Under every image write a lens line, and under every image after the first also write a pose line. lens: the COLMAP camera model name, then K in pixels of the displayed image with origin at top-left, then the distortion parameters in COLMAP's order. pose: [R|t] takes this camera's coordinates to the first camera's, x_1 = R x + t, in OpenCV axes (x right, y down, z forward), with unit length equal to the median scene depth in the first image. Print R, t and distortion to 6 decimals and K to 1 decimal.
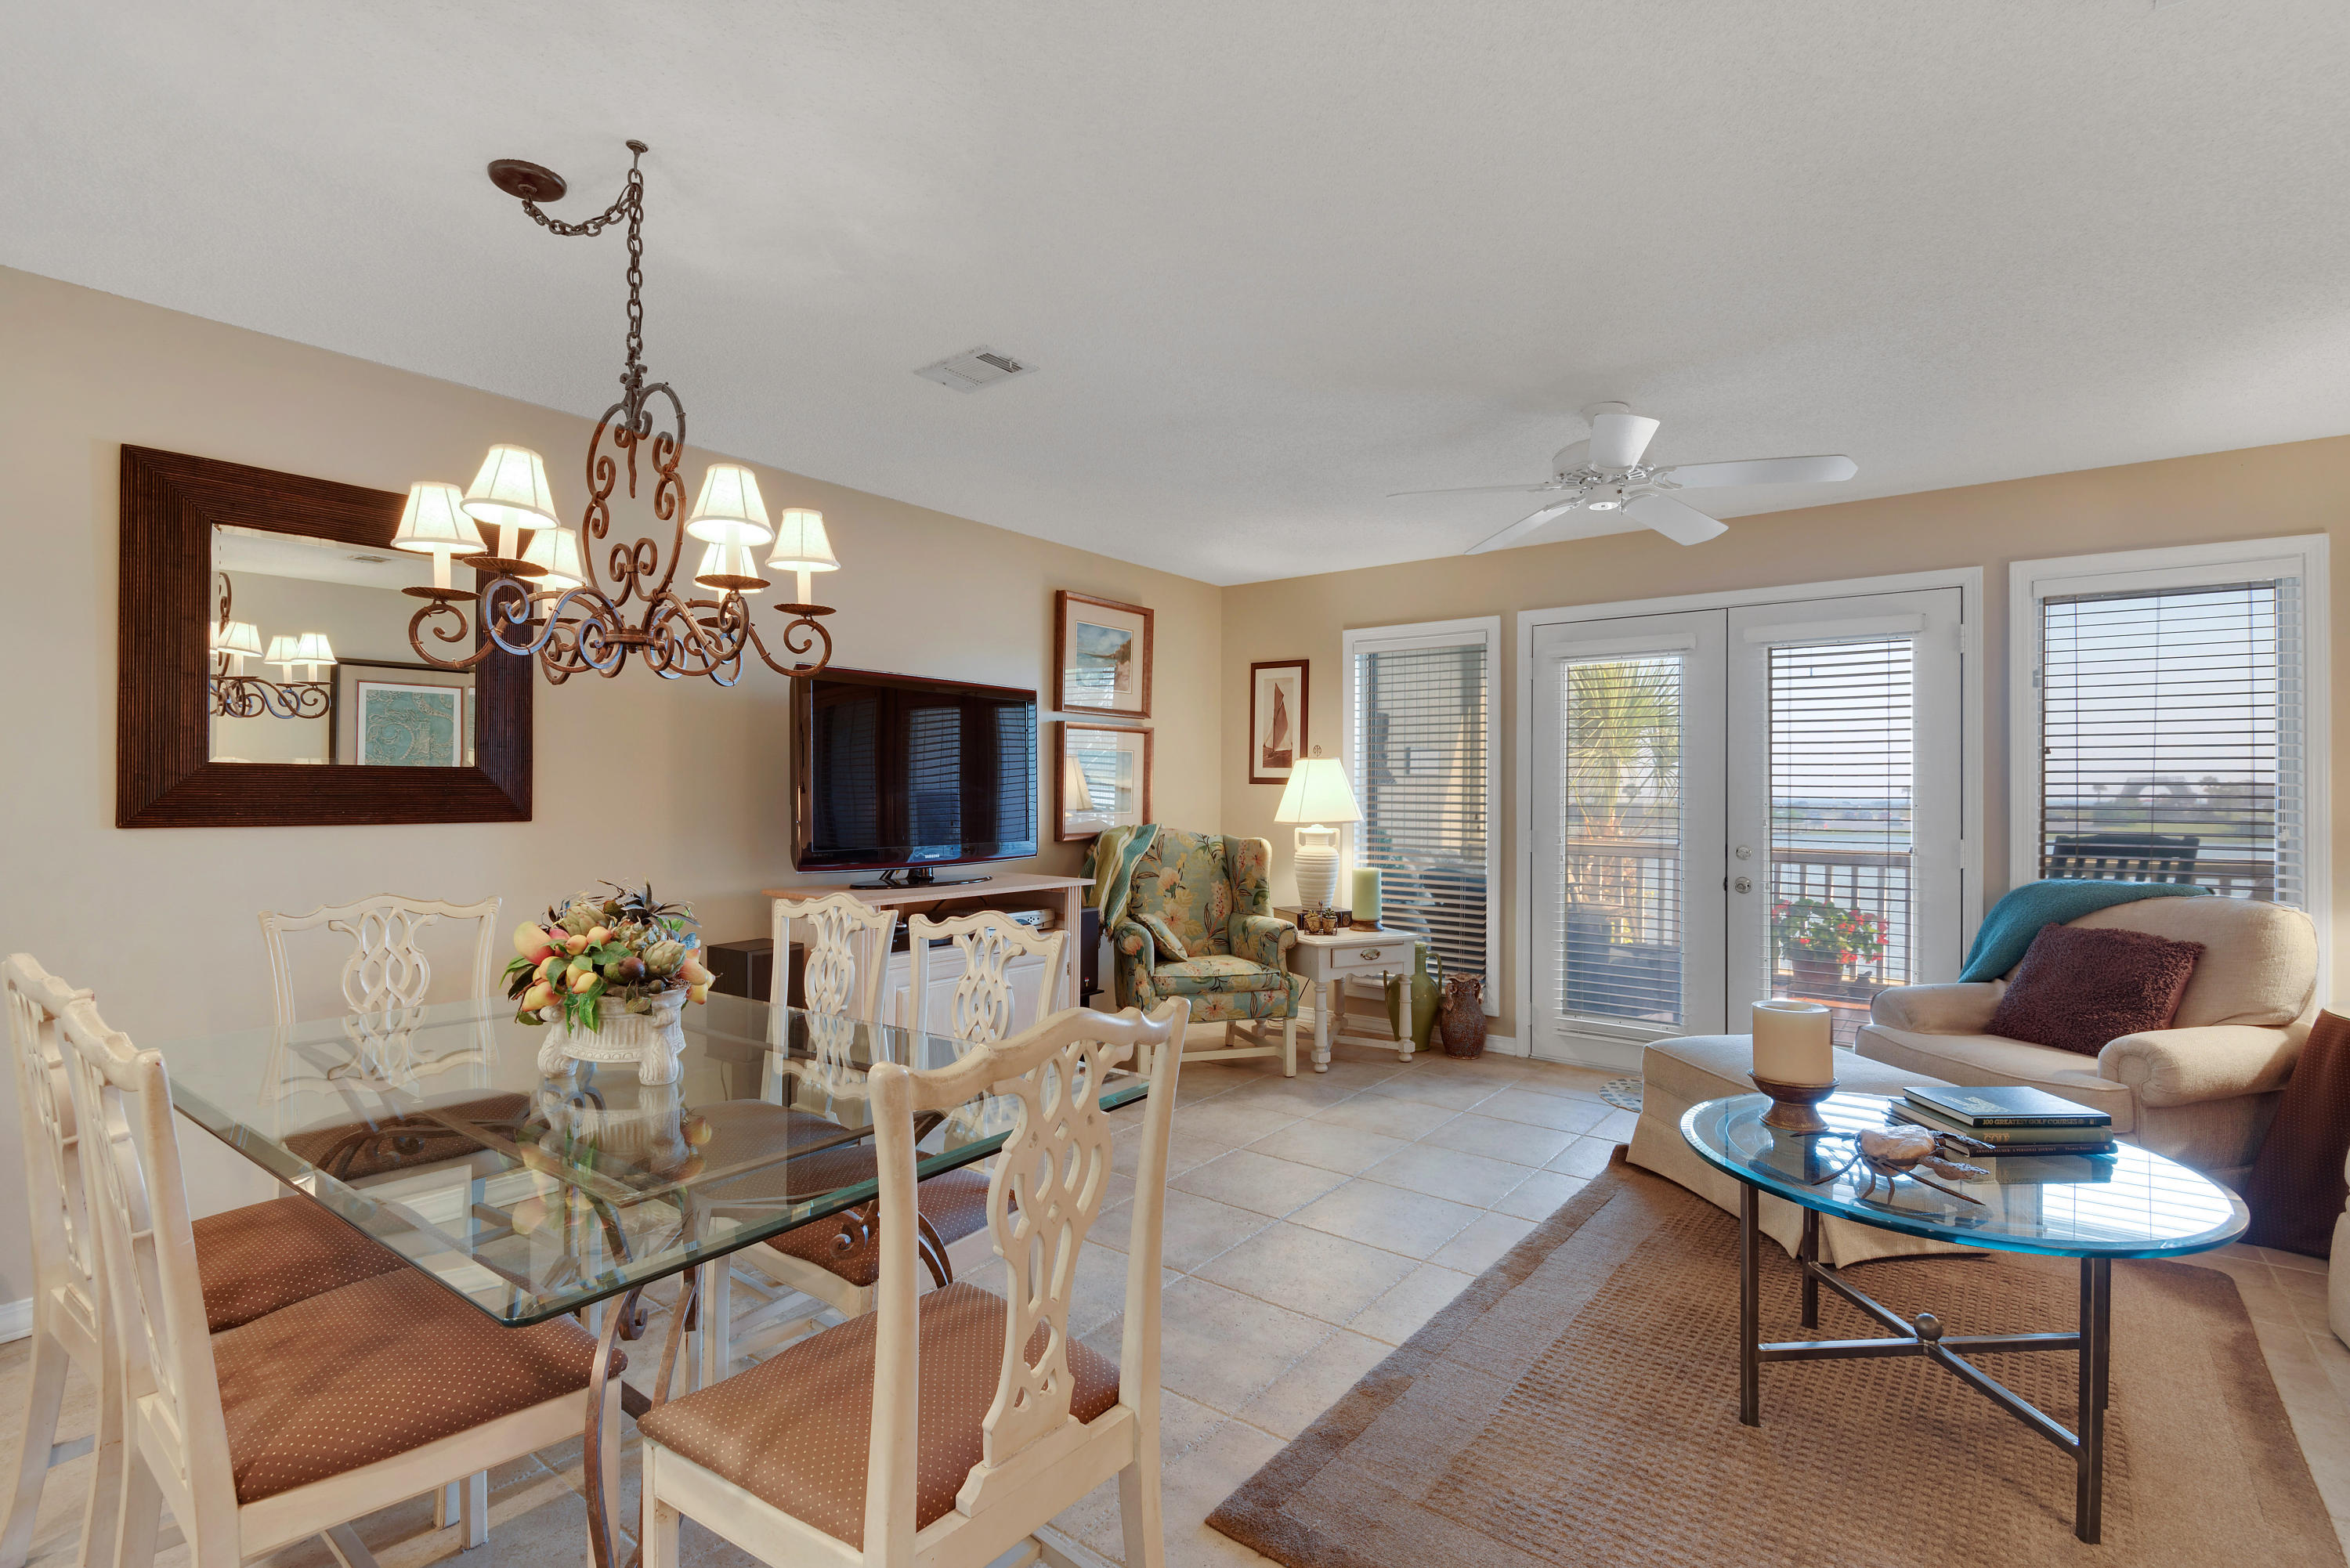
lens RADIAL K [[1103.6, 0, 1167.3], [0, 1103.6, 788.1], [0, 0, 1]] dist [0.001004, -0.008547]
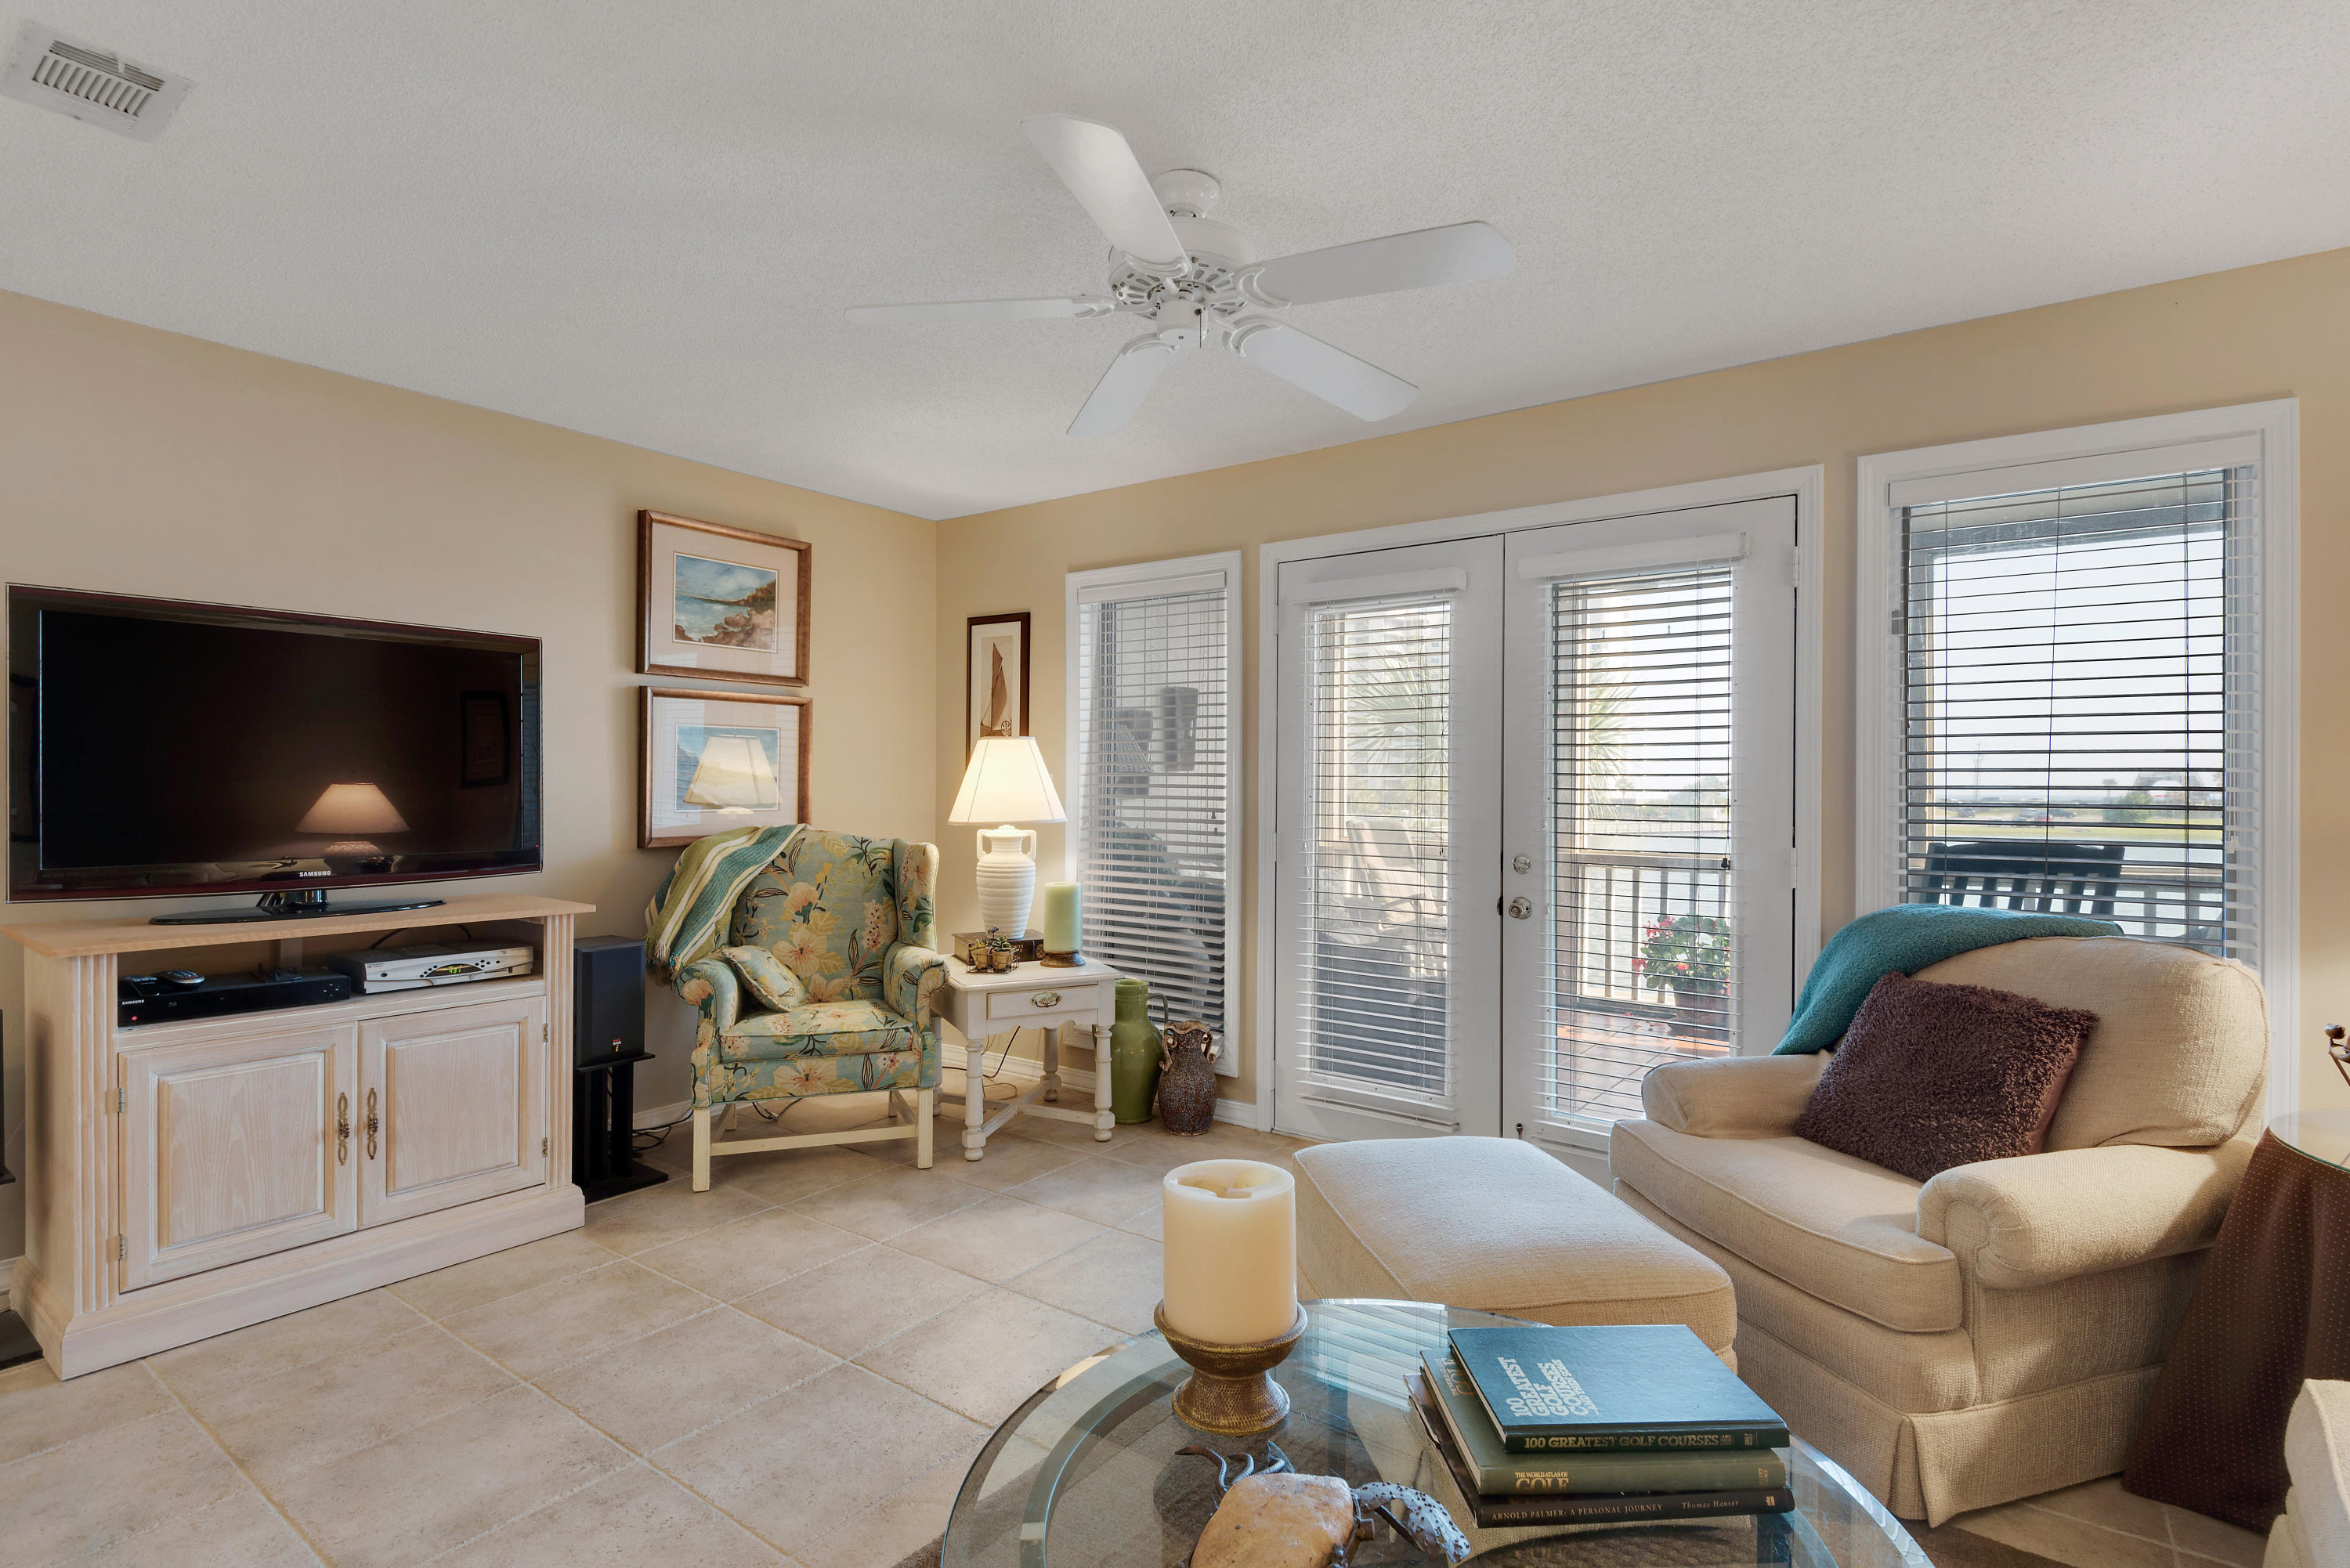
lens RADIAL K [[1167.7, 0, 1168.7], [0, 1167.7, 790.4], [0, 0, 1]] dist [0.008737, -0.008662]
pose [[0.999668, 0.000214, 0.025762, 0.253893], [-0.000444, 0.999960, 0.008929, 0.002072], [-0.025759, -0.008938, 0.999628, 0.215804]]
